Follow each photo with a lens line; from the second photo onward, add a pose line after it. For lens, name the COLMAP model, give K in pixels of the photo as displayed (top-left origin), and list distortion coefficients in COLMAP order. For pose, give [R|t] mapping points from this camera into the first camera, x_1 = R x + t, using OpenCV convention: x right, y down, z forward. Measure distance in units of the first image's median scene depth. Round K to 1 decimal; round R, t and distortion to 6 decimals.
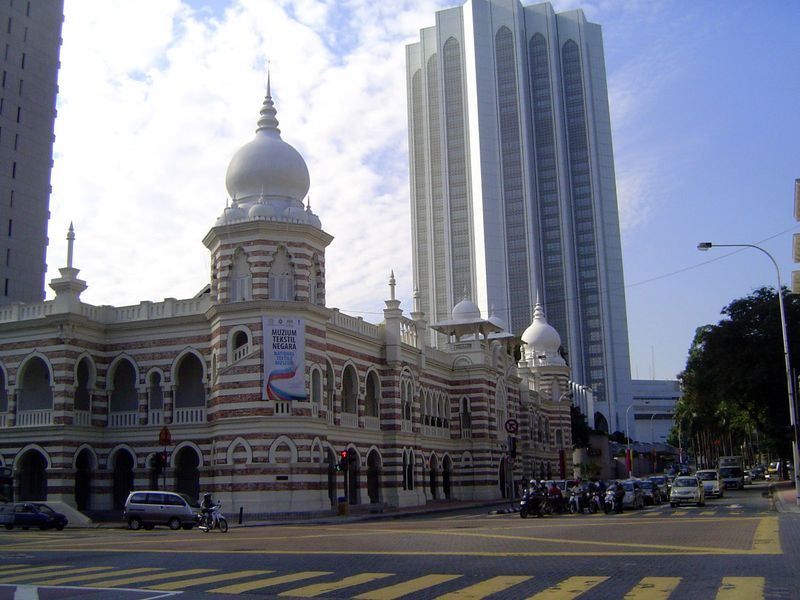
lens RADIAL K [[922.1, 0, 394.3], [0, 922.1, 300.1], [0, 0, 1]] dist [-0.090450, 0.000000]
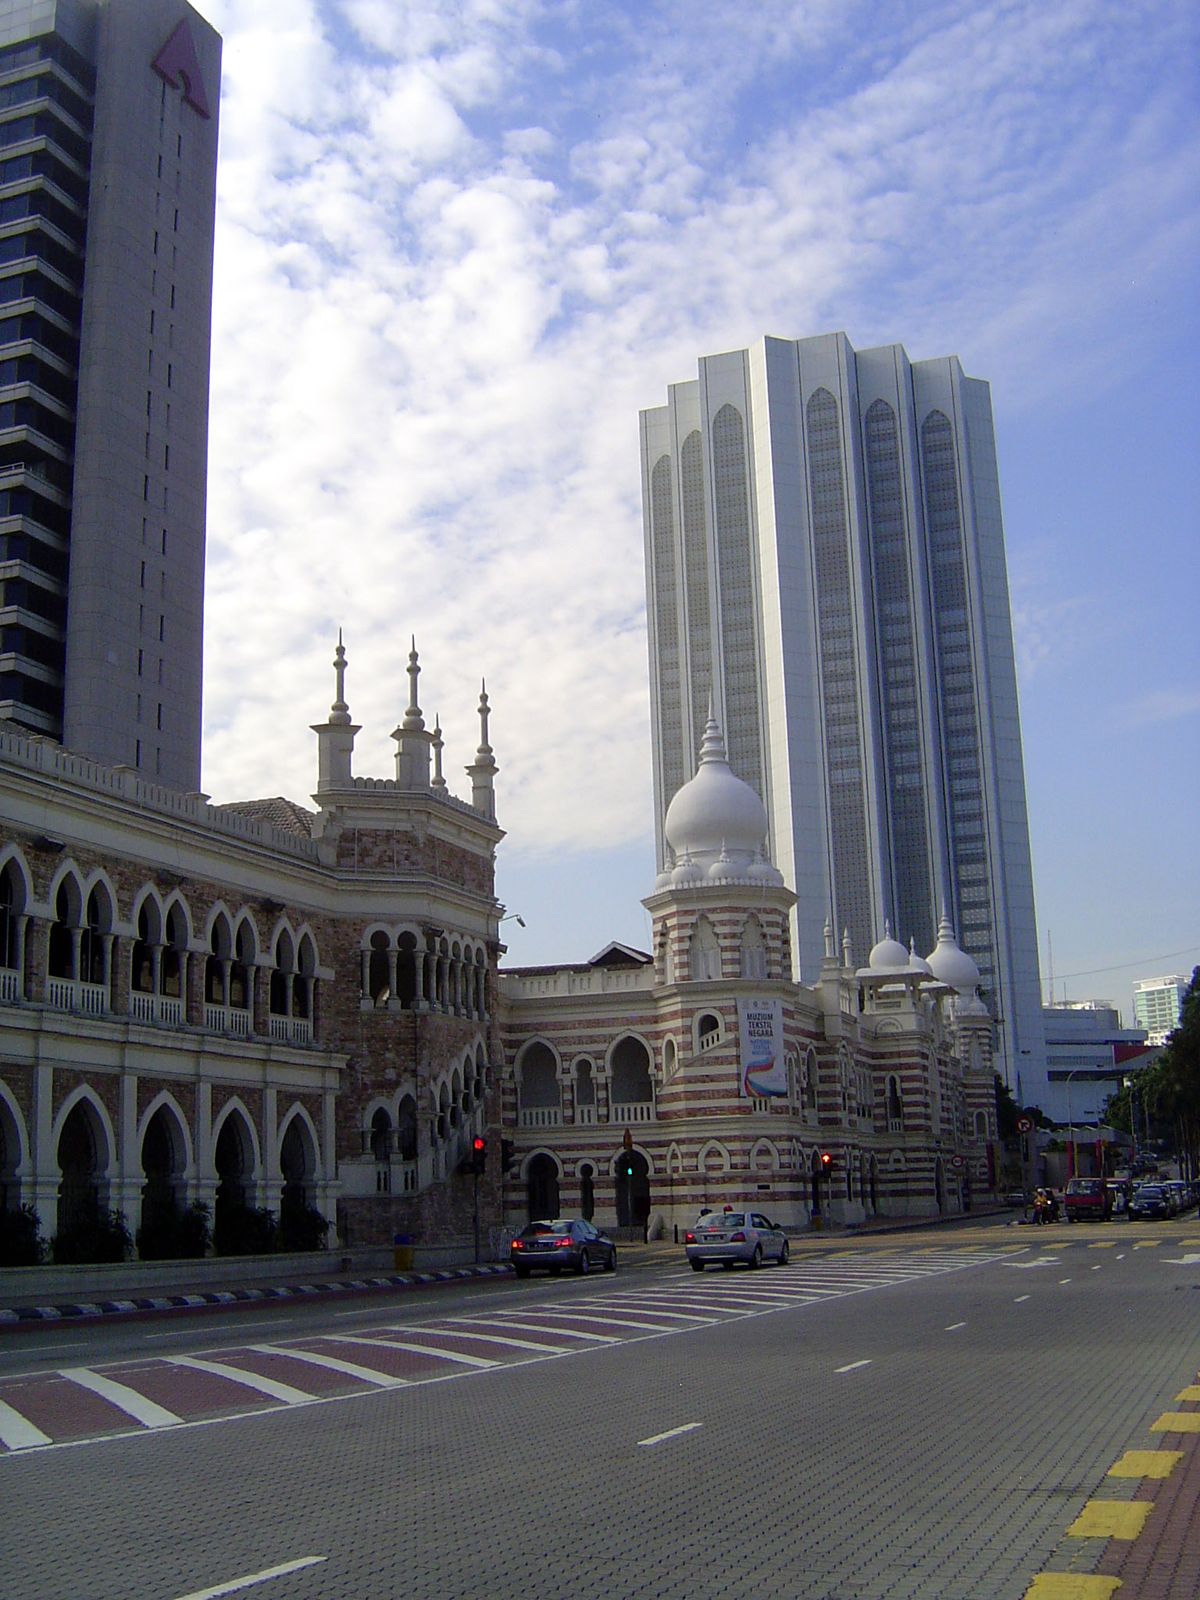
lens RADIAL K [[1844.2, 0, 609.1], [0, 1844.2, 801.4], [0, 0, 1]] dist [-0.090450, 0.000000]
pose [[0.999023, 0.006607, 0.043696, -0.260637], [-0.005892, 0.999847, -0.016474, -0.105514], [-0.043798, 0.016200, 0.998909, -0.547870]]
